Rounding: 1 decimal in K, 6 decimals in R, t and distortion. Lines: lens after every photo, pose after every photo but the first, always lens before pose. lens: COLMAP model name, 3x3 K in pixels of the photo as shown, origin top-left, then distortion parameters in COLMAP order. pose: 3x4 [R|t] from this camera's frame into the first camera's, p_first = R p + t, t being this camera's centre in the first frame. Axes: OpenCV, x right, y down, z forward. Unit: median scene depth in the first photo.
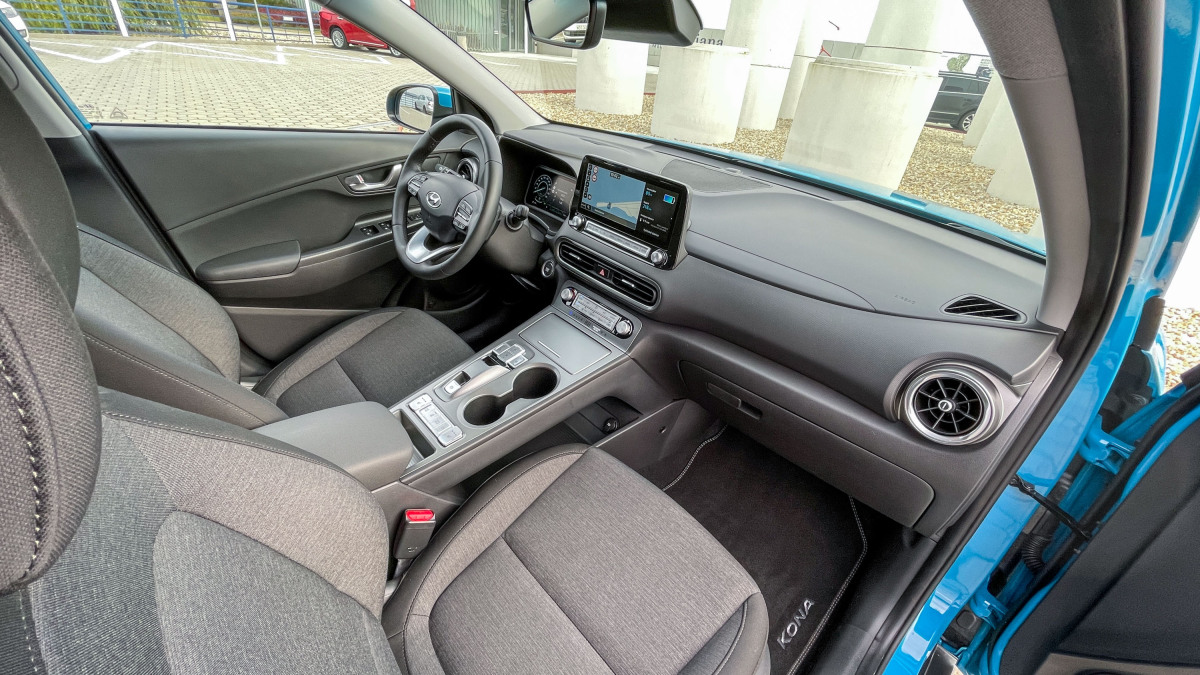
lens RADIAL K [[495.0, 0, 592.8], [0, 495.0, 341.0], [0, 0, 1]] dist [-0.002105, 0.003152]
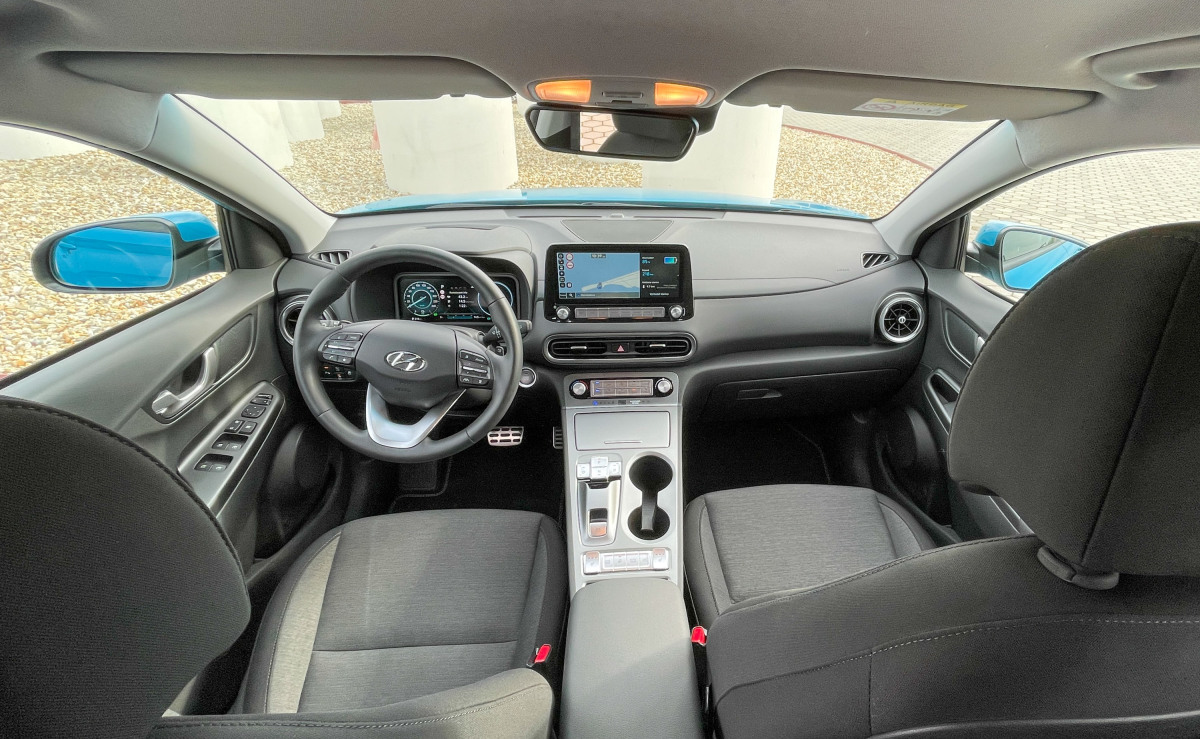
lens RADIAL K [[593.0, 0, 681.3], [0, 593.0, 373.6], [0, 0, 1]] dist [0.007424, -0.001712]
pose [[0.591820, -0.453854, 0.666157, -0.733066], [0.438659, 0.874675, 0.206209, -0.290119], [-0.676260, 0.170177, 0.716737, 0.069891]]
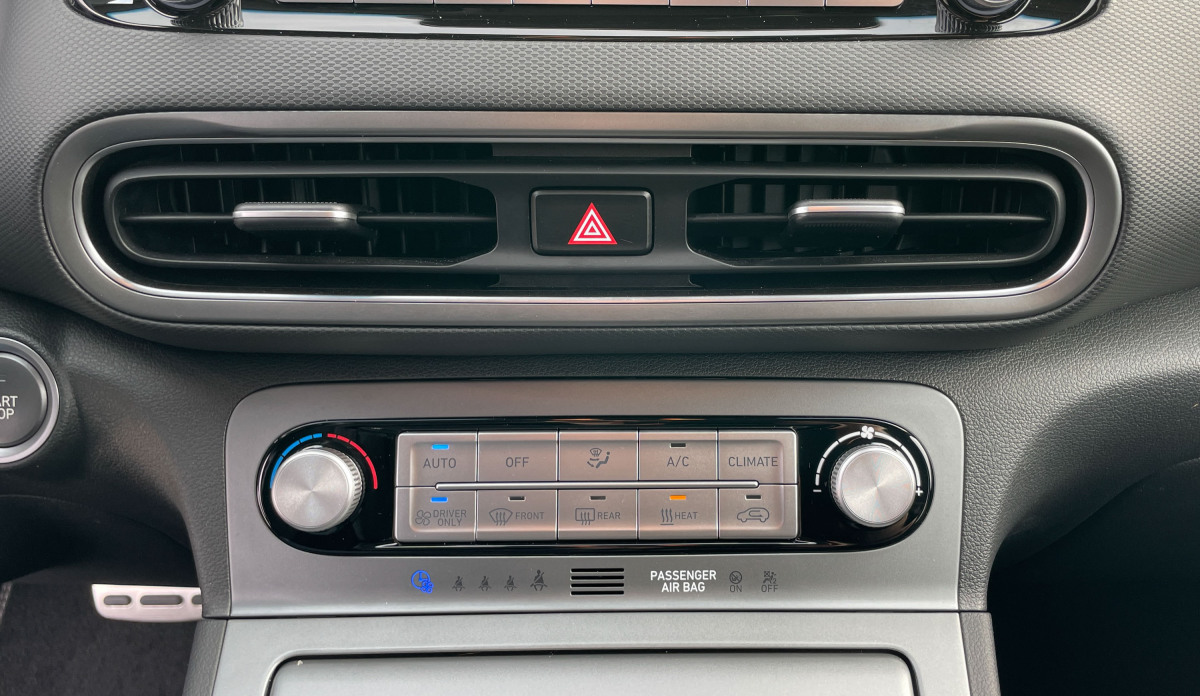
lens RADIAL K [[1099.4, 0, 666.6], [0, 1099.4, 308.0], [0, 0, 1]] dist [0.071182, 0.000000]
pose [[0.653388, -0.440441, 0.615708, -0.175310], [0.435458, 0.883967, 0.170231, -0.164337], [-0.619242, 0.156888, 0.769367, 0.749762]]
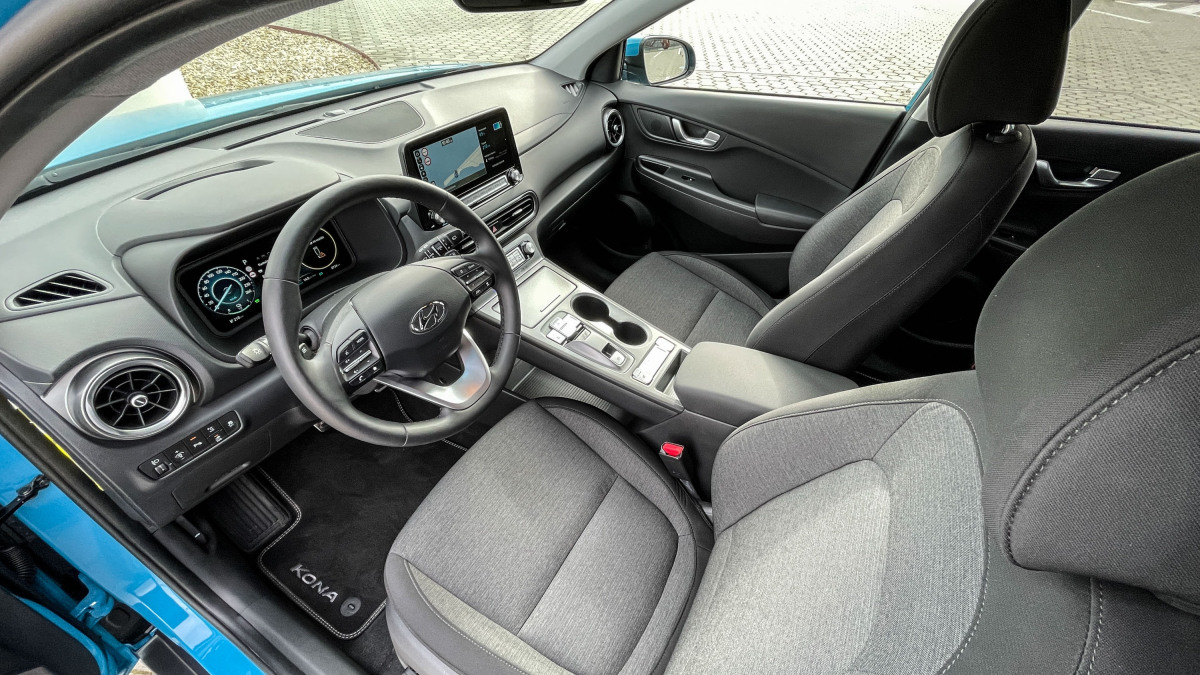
lens RADIAL K [[495.0, 0, 601.2], [0, 495.0, 331.9], [0, 0, 1]] dist [-0.002105, 0.003152]
pose [[-0.314247, -0.670746, 0.671825, -0.868795], [0.463000, 0.509521, 0.725272, -0.664849], [-0.828782, 0.538970, 0.150440, 0.787536]]
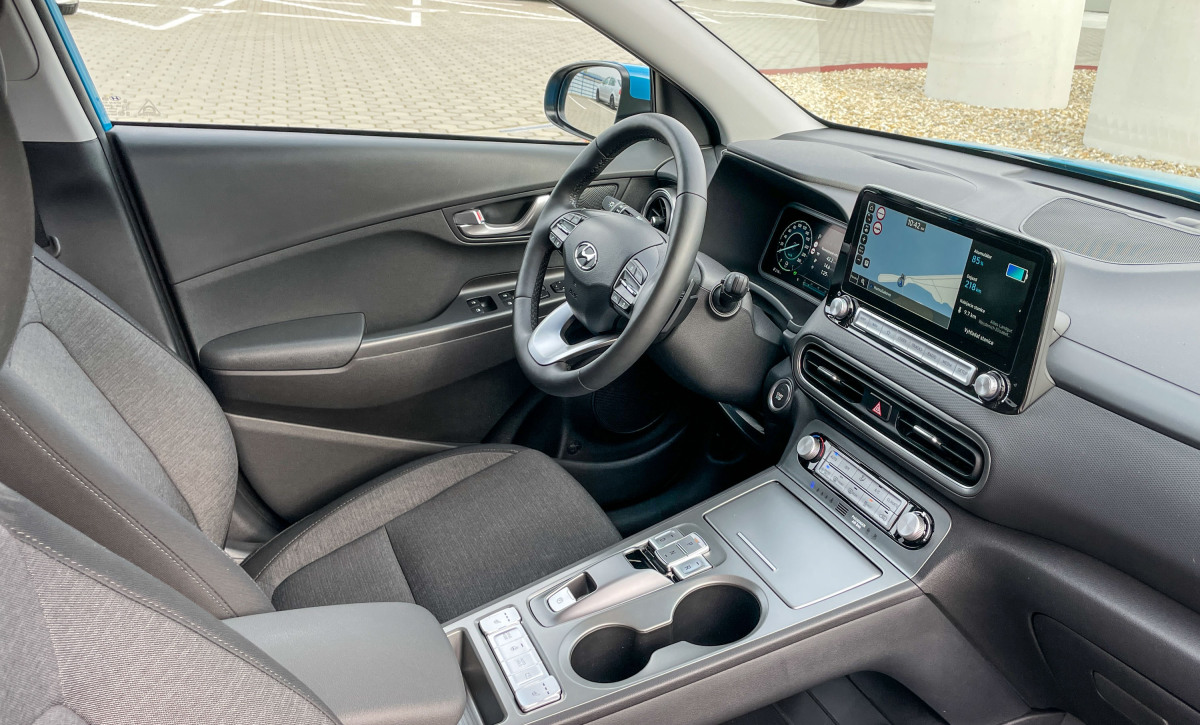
lens RADIAL K [[1038.4, 0, 638.5], [0, 1038.4, 333.4], [0, 0, 1]] dist [0.072740, -0.067892]
pose [[0.954059, 0.064935, -0.292498, 0.091672], [-0.126228, 0.972479, -0.195833, 0.023607], [0.271731, 0.223758, 0.935999, -0.065898]]
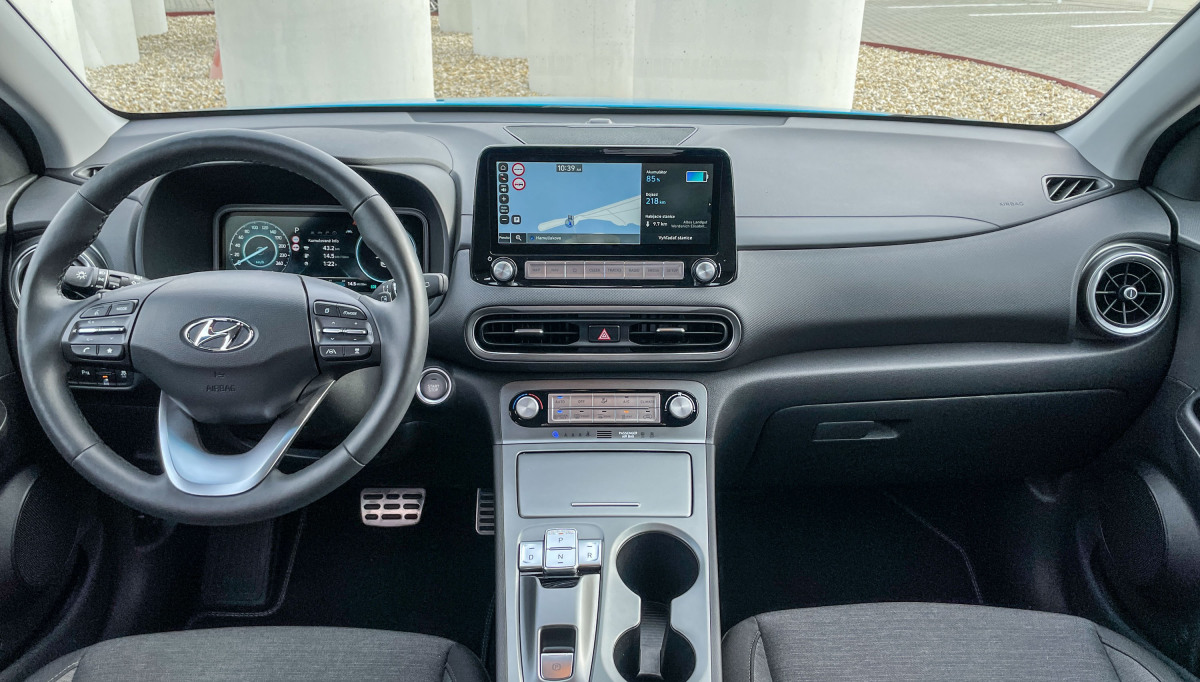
lens RADIAL K [[969.7, 0, 616.6], [0, 969.7, 320.5], [0, 0, 1]] dist [0.085297, -0.085060]
pose [[0.646643, -0.355731, 0.674765, -0.701968], [0.435614, 0.898380, 0.056160, -0.209854], [-0.626173, 0.257622, 0.735893, 0.191951]]
